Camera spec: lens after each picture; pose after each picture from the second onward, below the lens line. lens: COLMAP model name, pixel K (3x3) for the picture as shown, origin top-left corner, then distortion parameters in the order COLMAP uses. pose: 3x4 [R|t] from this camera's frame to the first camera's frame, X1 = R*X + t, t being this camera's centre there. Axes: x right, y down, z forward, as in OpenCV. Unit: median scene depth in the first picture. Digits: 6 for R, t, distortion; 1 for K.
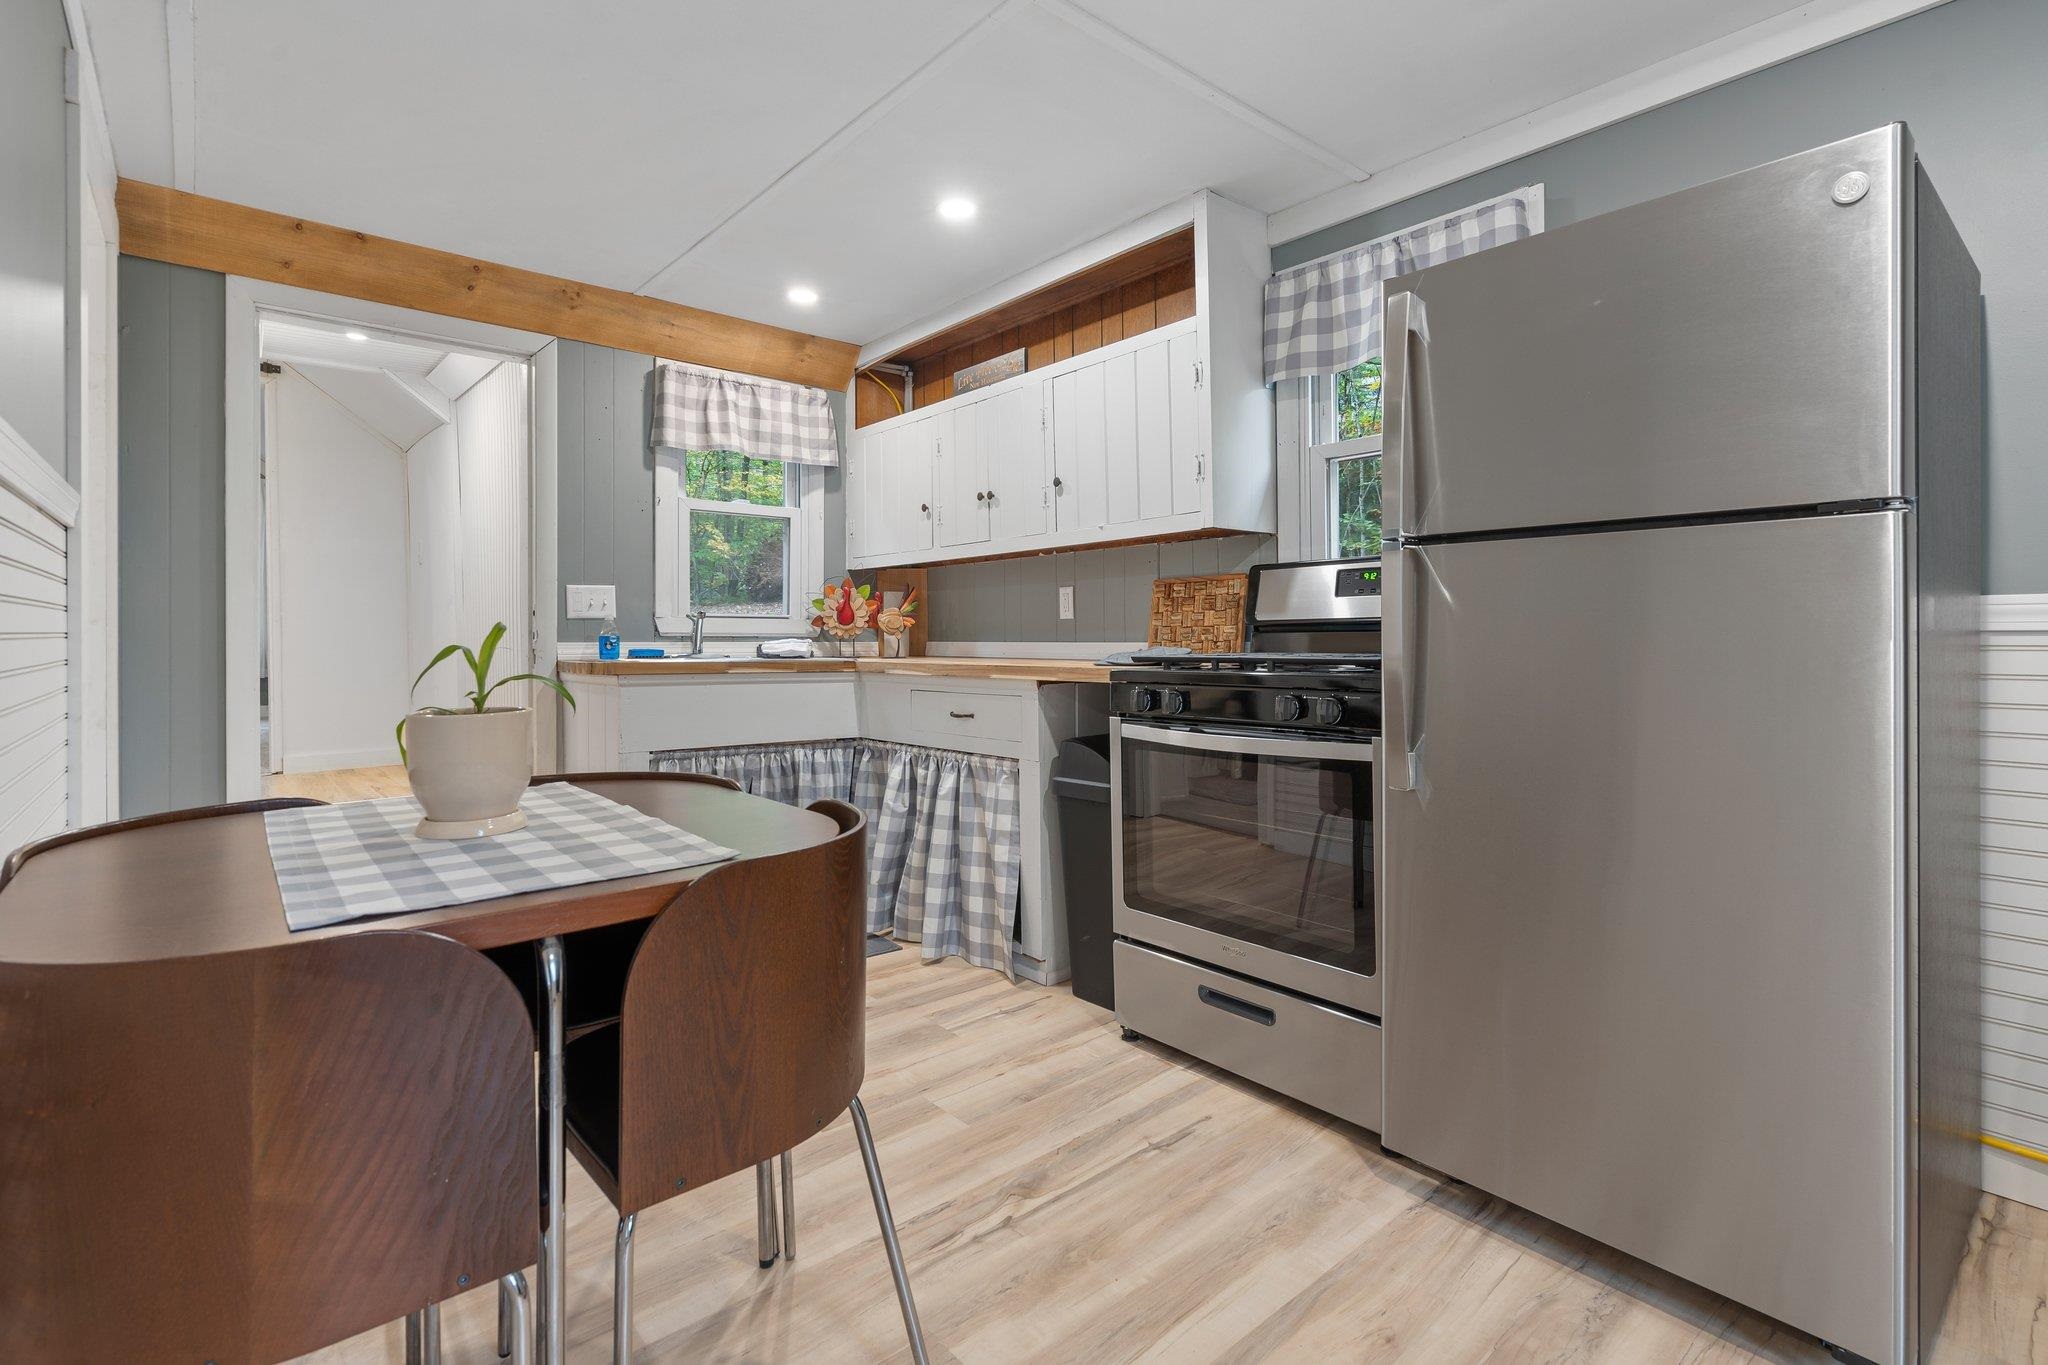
lens RADIAL K [[948.2, 0, 1024.7], [0, 948.2, 634.1], [0, 0, 1]] dist [-0.003685, 0.000772]
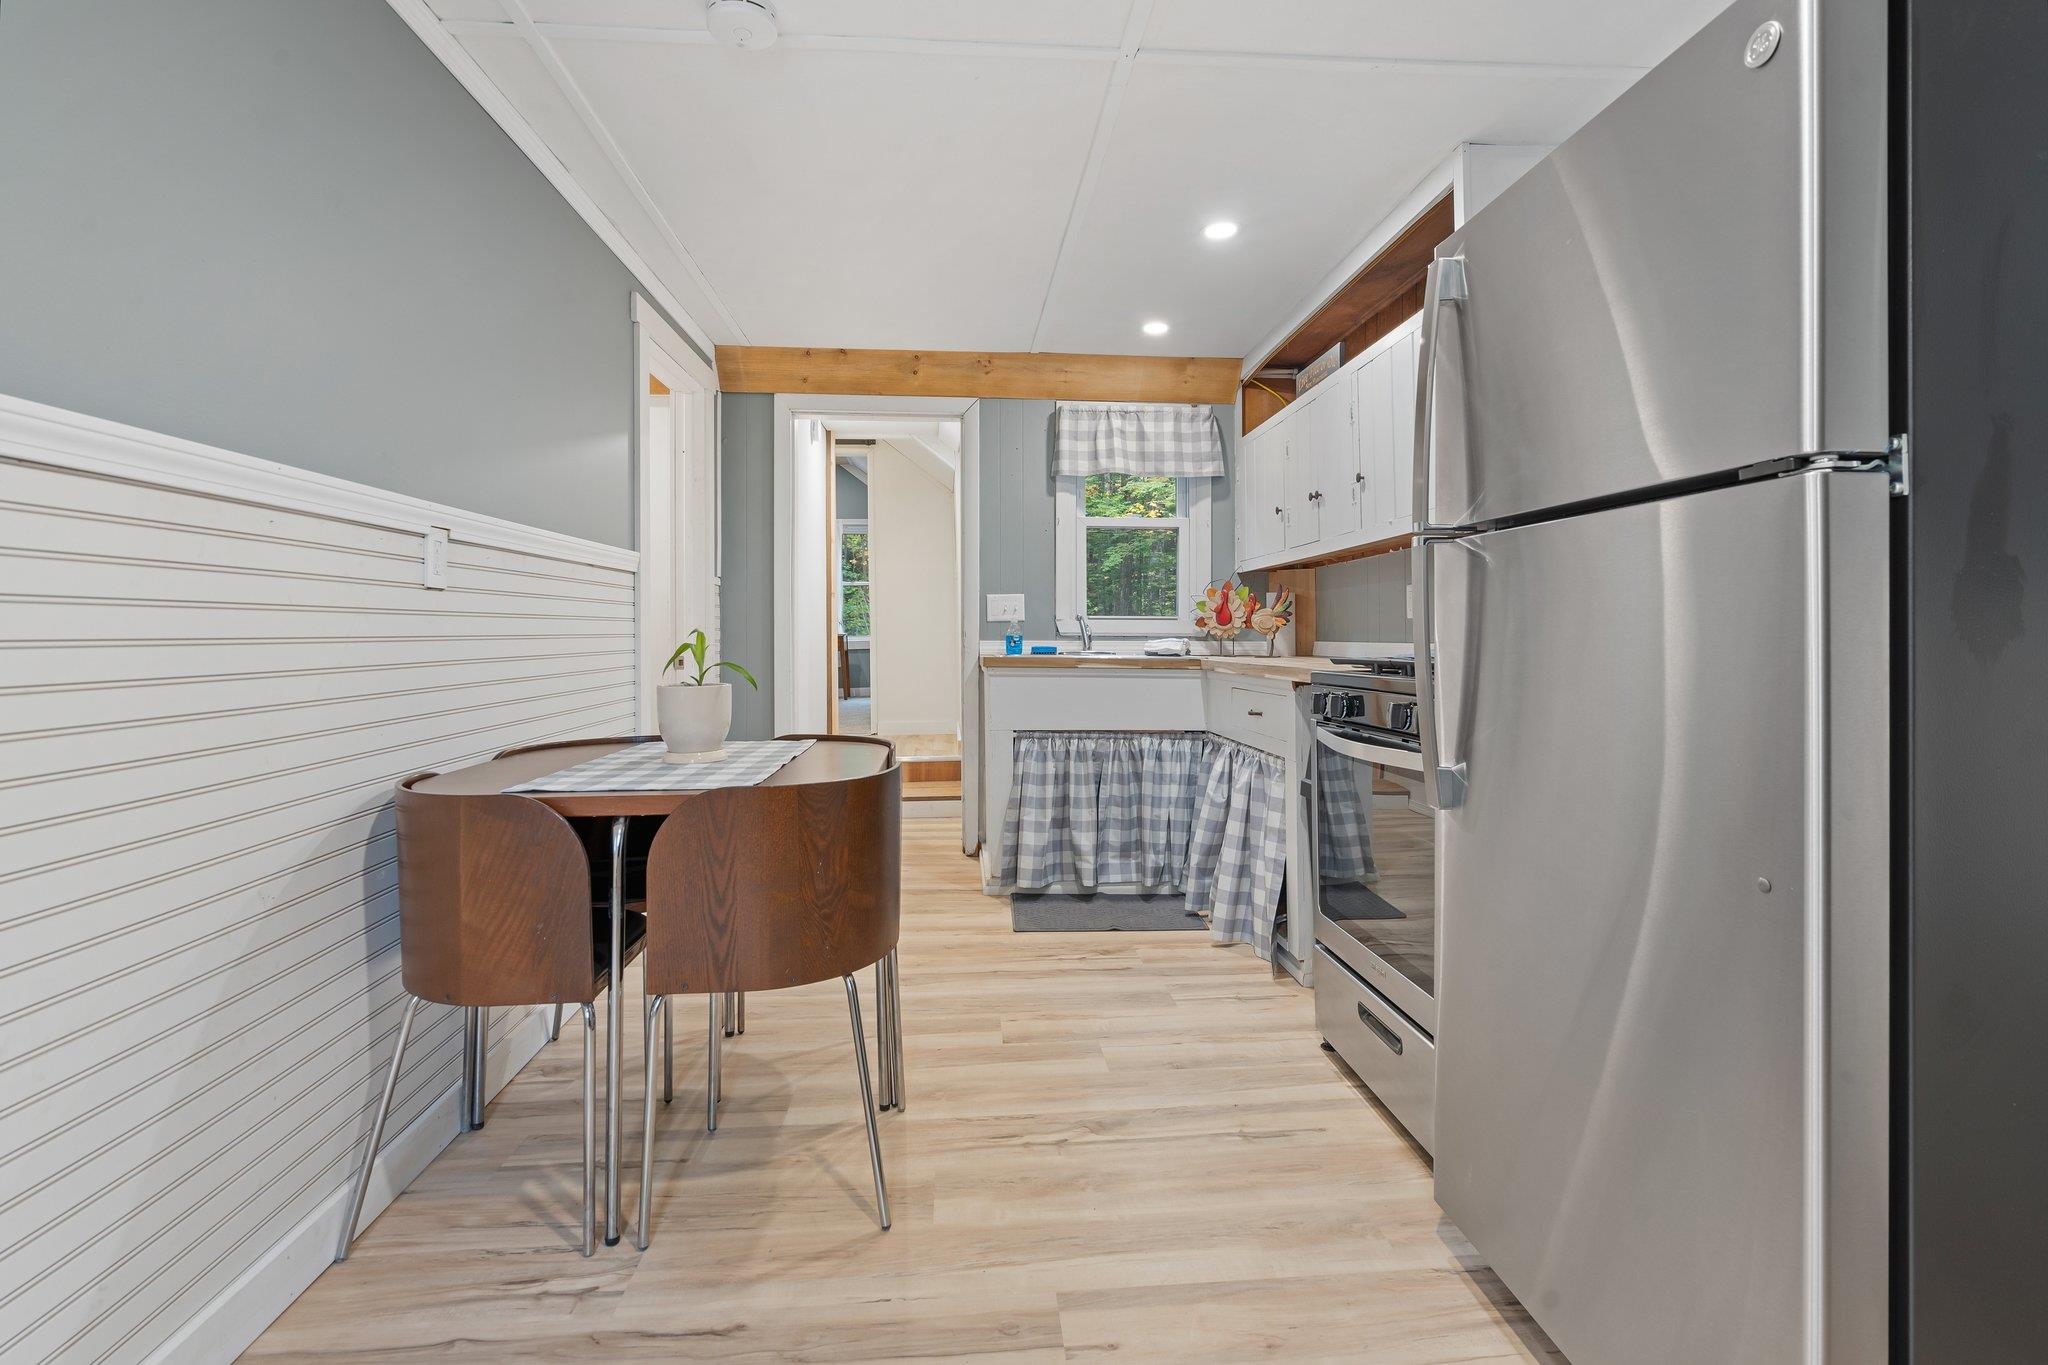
lens RADIAL K [[948.2, 0, 1030.7], [0, 948.2, 634.8], [0, 0, 1]] dist [-0.003685, 0.000772]
pose [[0.810962, 0.000920, -0.585099, 0.324527], [0.000909, 0.999996, 0.002831, -0.002611], [0.585099, -0.002827, 0.810957, 0.019331]]
